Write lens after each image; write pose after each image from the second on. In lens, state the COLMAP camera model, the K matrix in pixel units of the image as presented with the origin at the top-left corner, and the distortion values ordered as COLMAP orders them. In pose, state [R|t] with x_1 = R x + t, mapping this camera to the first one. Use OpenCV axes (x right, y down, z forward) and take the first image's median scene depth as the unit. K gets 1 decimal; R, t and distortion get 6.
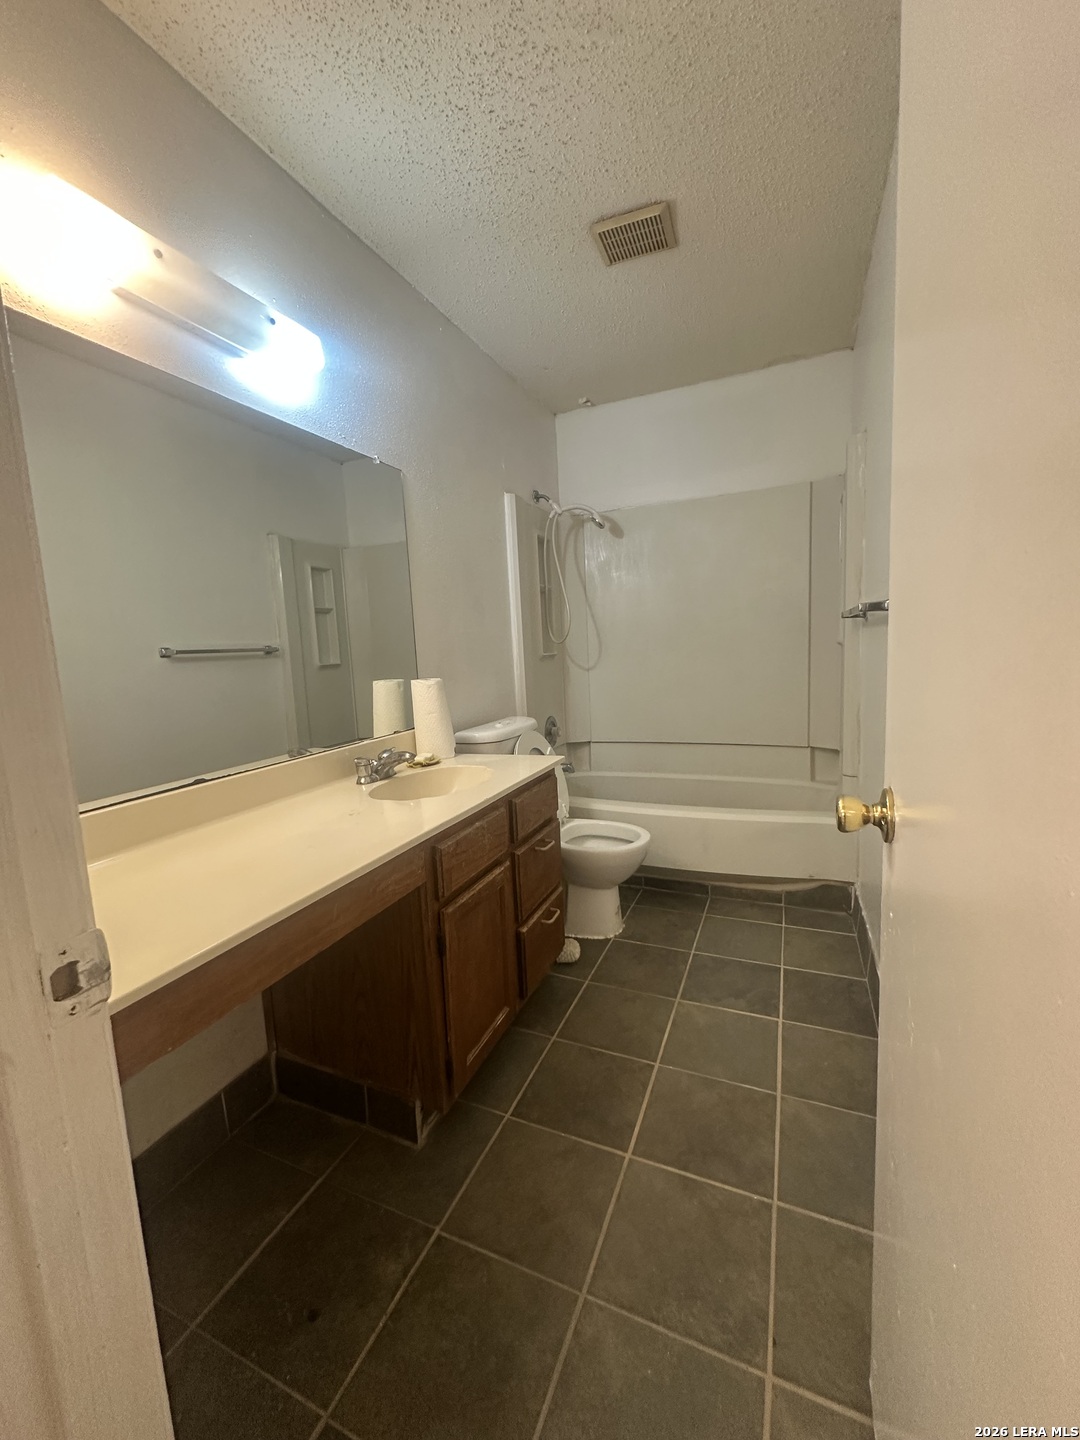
lens RADIAL K [[574.1, 0, 540.0], [0, 574.1, 720.0], [0, 0, 1]] dist [-0.000122, -0.000035]
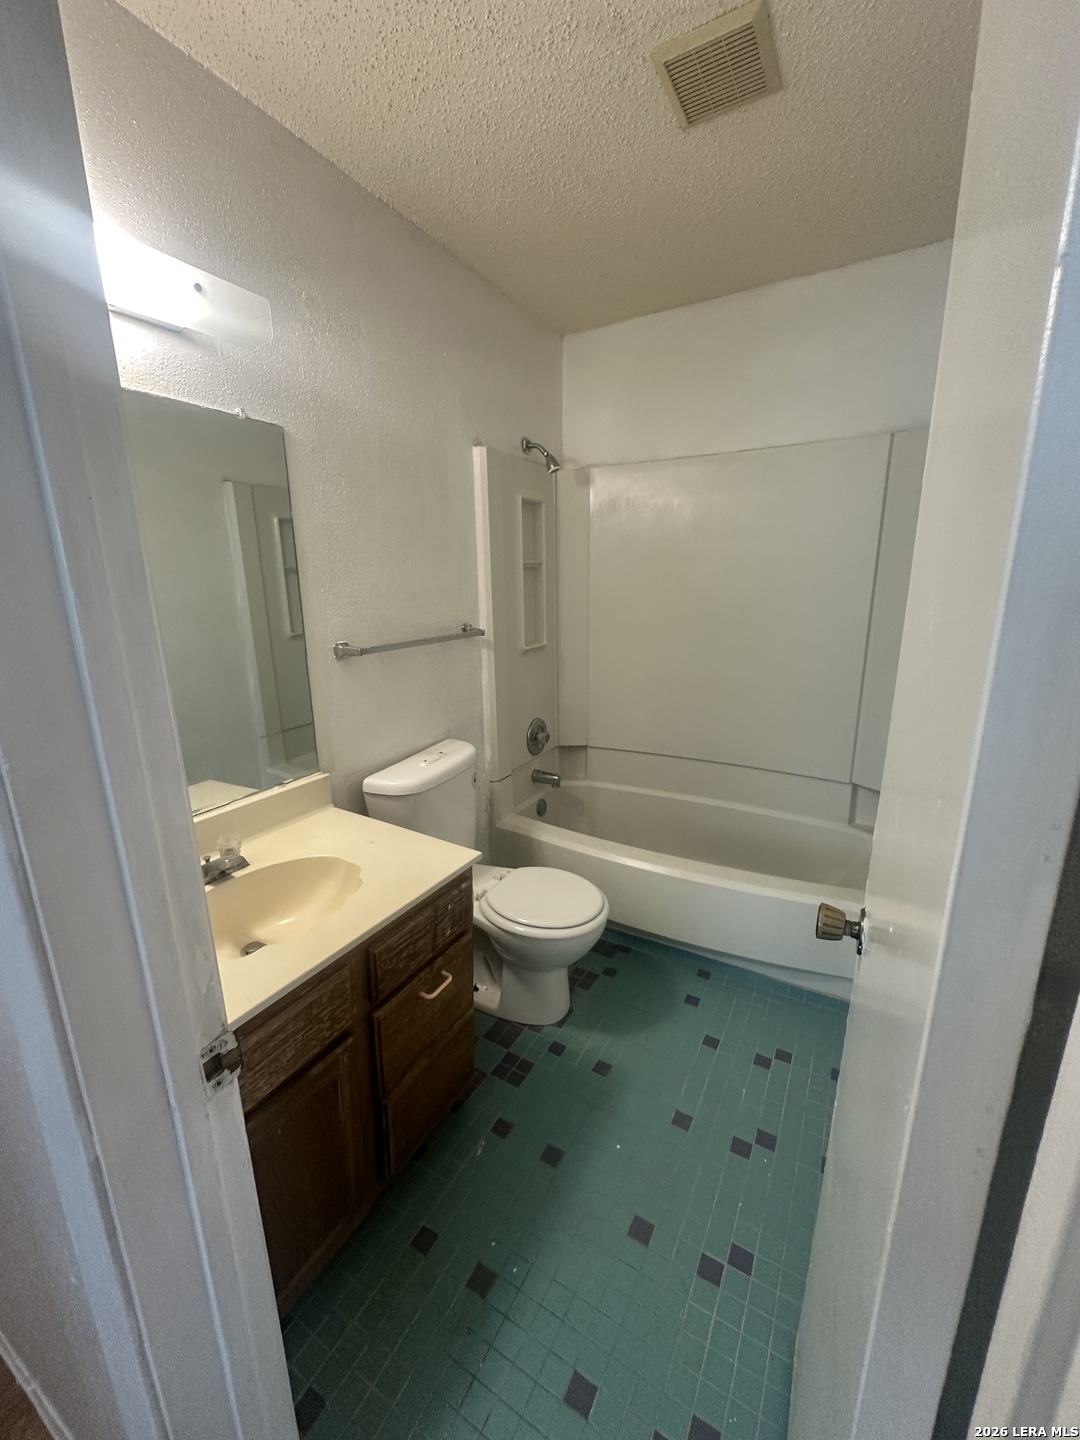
lens RADIAL K [[583.2, 0, 540.0], [0, 583.2, 720.0], [0, 0, 1]] dist [-0.066170, 0.051894]
pose [[0.994730, 0.055813, -0.086006, 0.097701], [-0.045016, 0.991419, 0.122729, -0.111534], [0.092118, -0.118210, 0.988707, 0.172231]]
